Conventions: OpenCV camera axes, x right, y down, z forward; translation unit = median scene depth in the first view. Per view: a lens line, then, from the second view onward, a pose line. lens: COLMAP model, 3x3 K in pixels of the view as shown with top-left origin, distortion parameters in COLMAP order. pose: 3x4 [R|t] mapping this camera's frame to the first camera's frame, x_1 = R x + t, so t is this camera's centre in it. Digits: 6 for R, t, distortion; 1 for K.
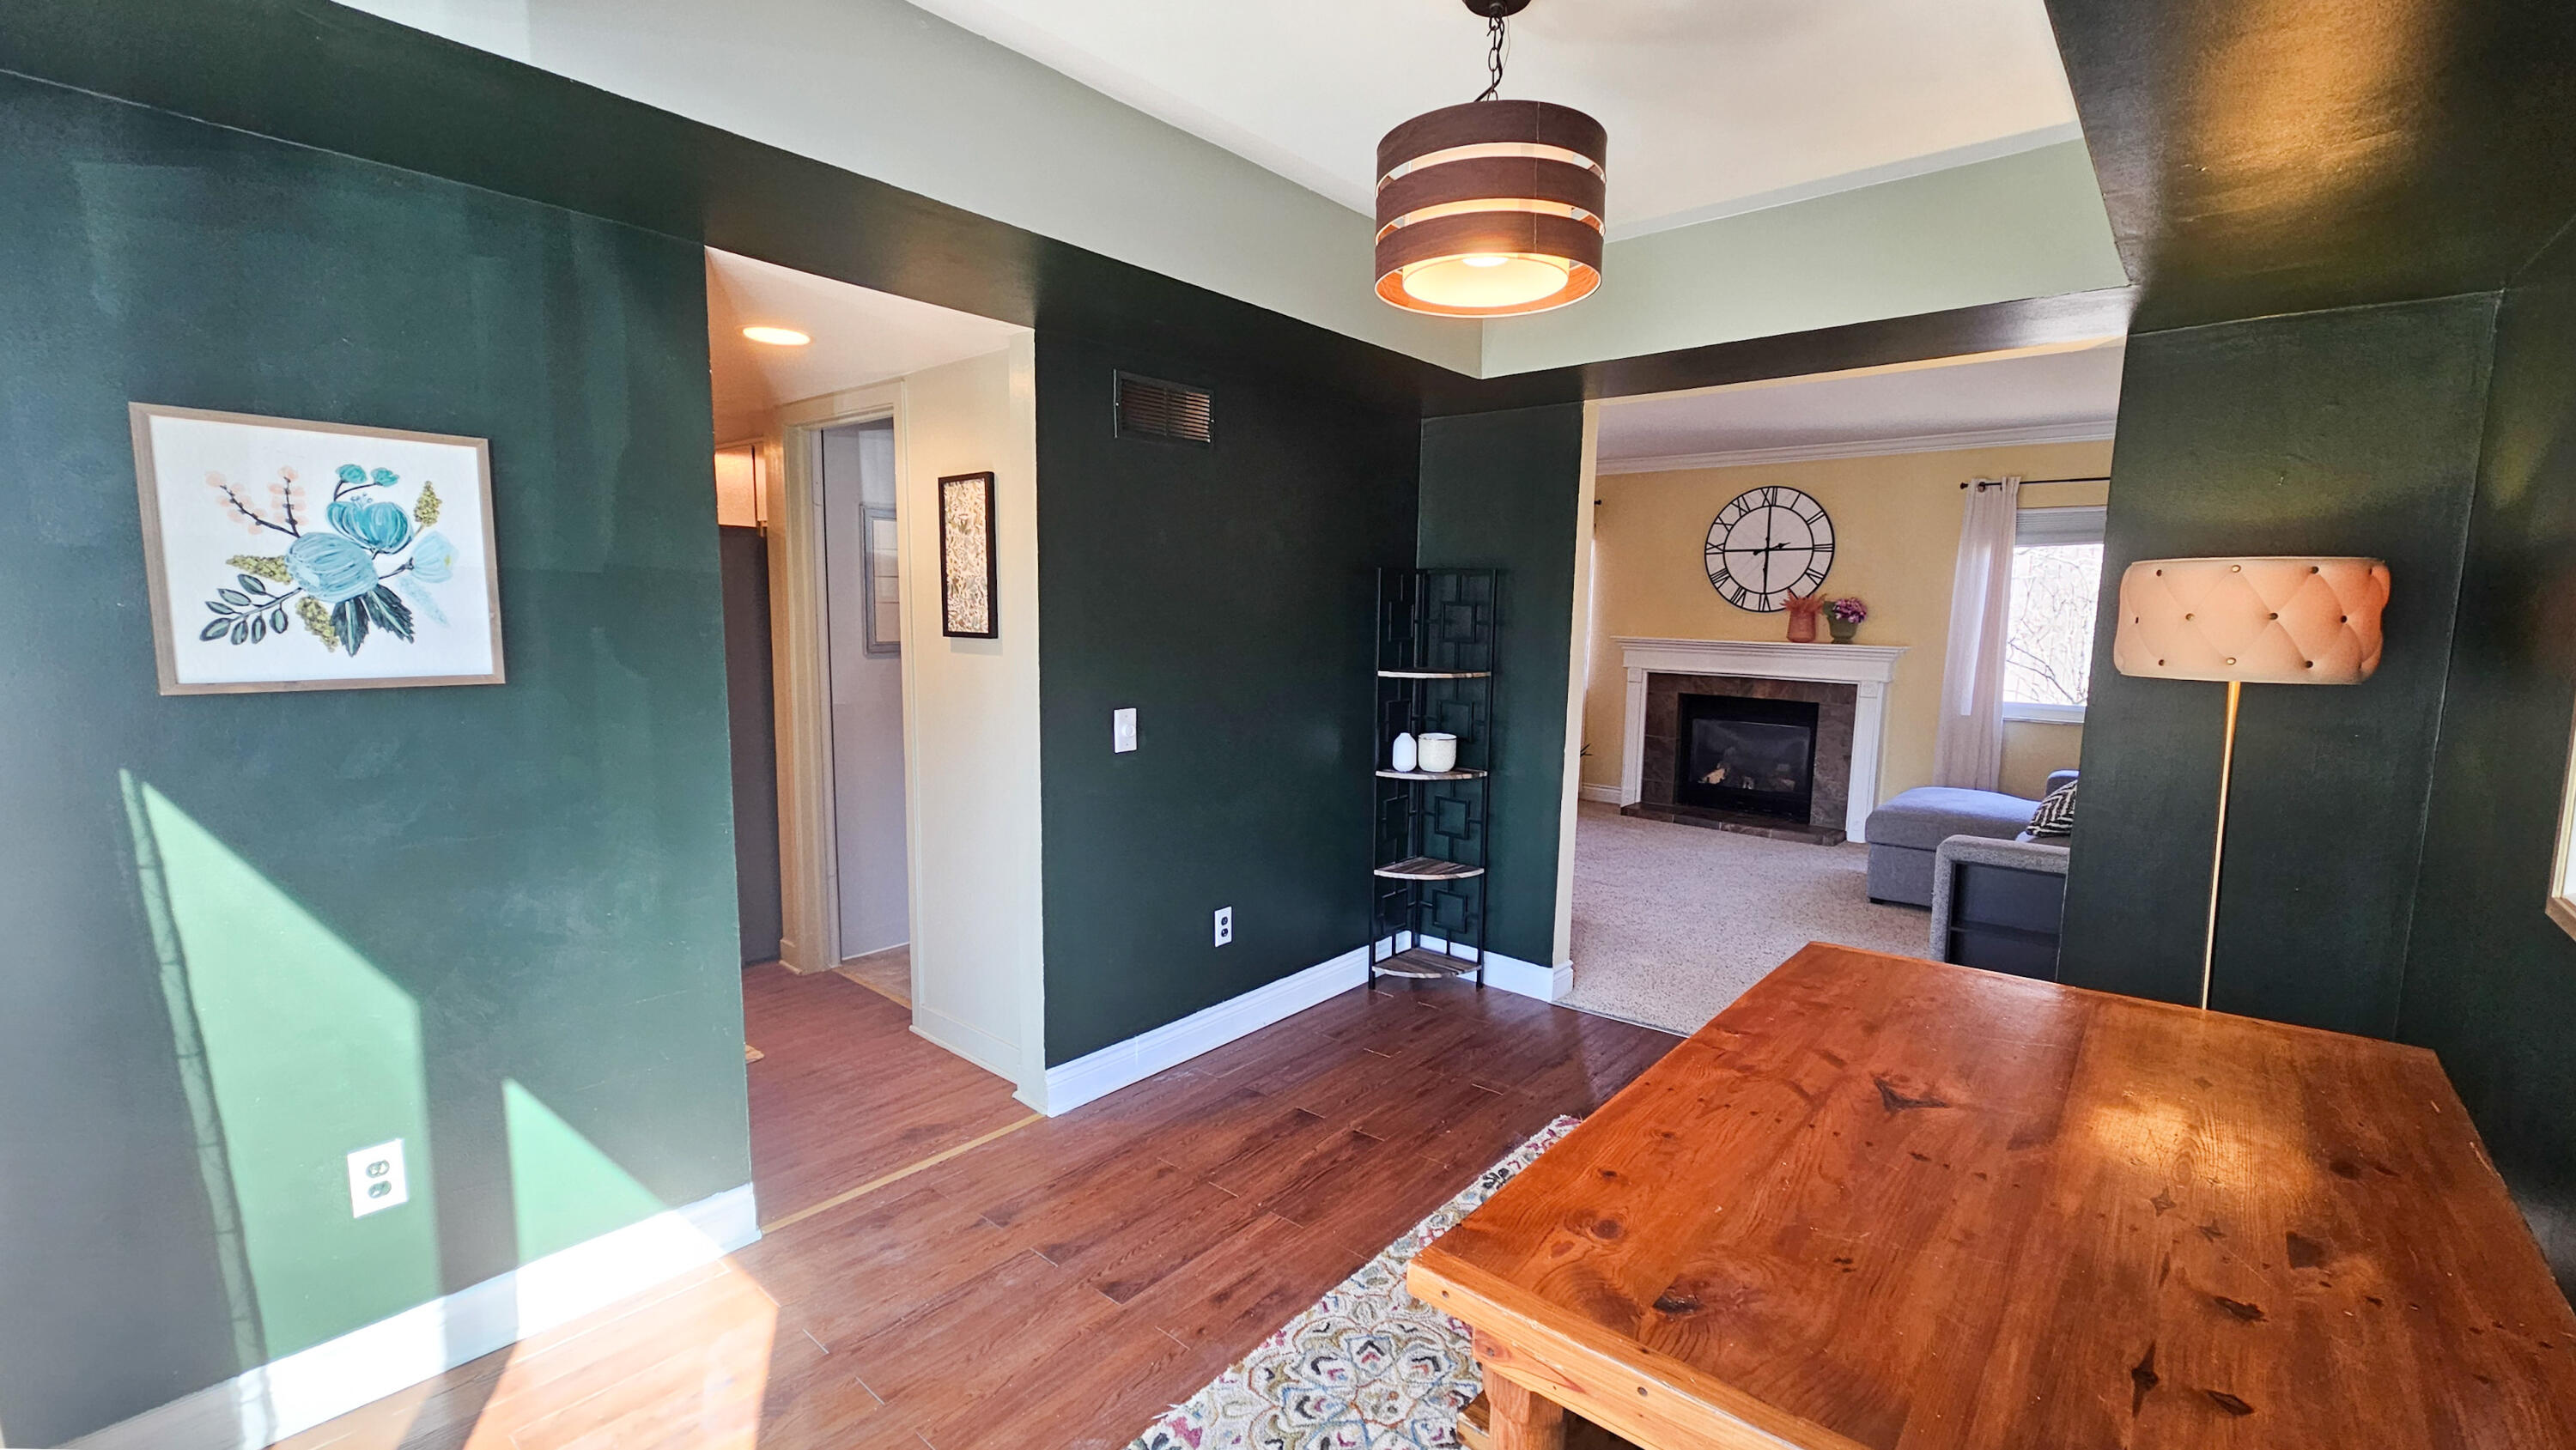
lens RADIAL K [[1090.7, 0, 1284.2], [0, 1090.7, 722.9], [0, 0, 1]] dist [0.004244, 0.000084]
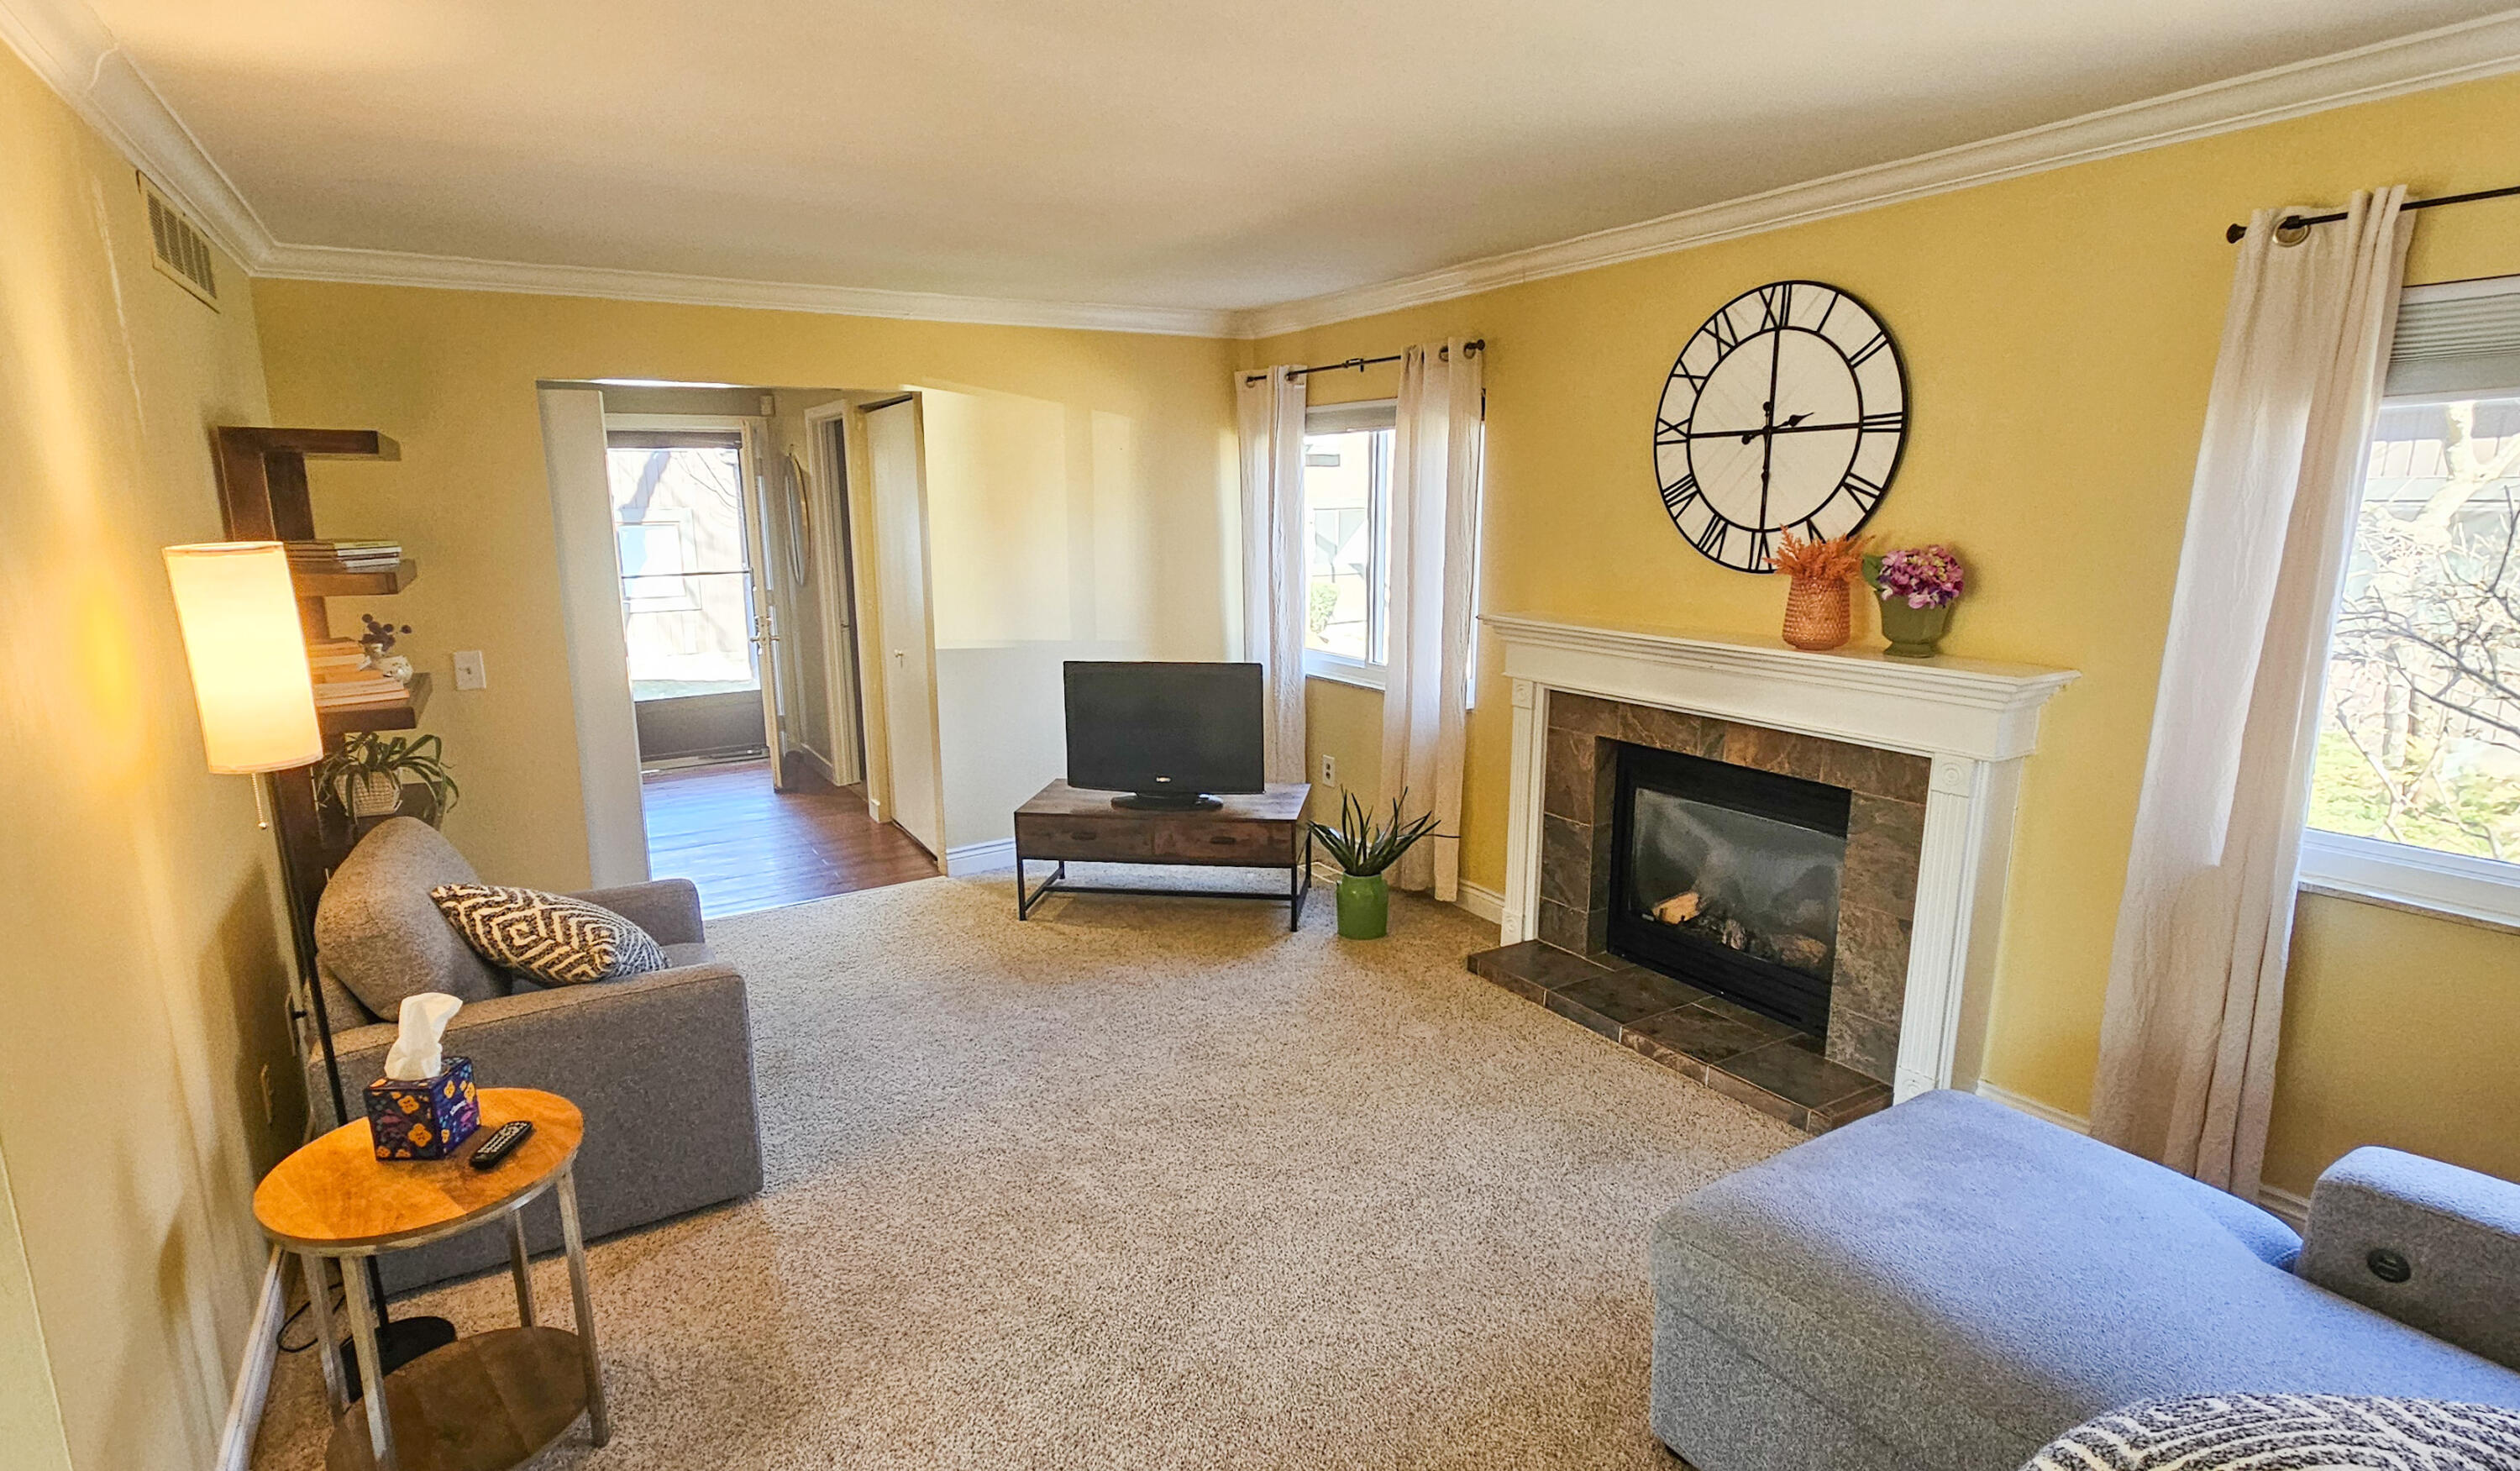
lens RADIAL K [[1213.4, 0, 1248.0], [0, 1213.4, 738.7], [0, 0, 1]] dist [0.000051, 0.000502]
pose [[0.951187, 0.045771, -0.305202, 0.400799], [-0.021089, 0.996269, 0.083684, -0.072115], [0.307893, -0.073162, 0.948604, 0.465358]]
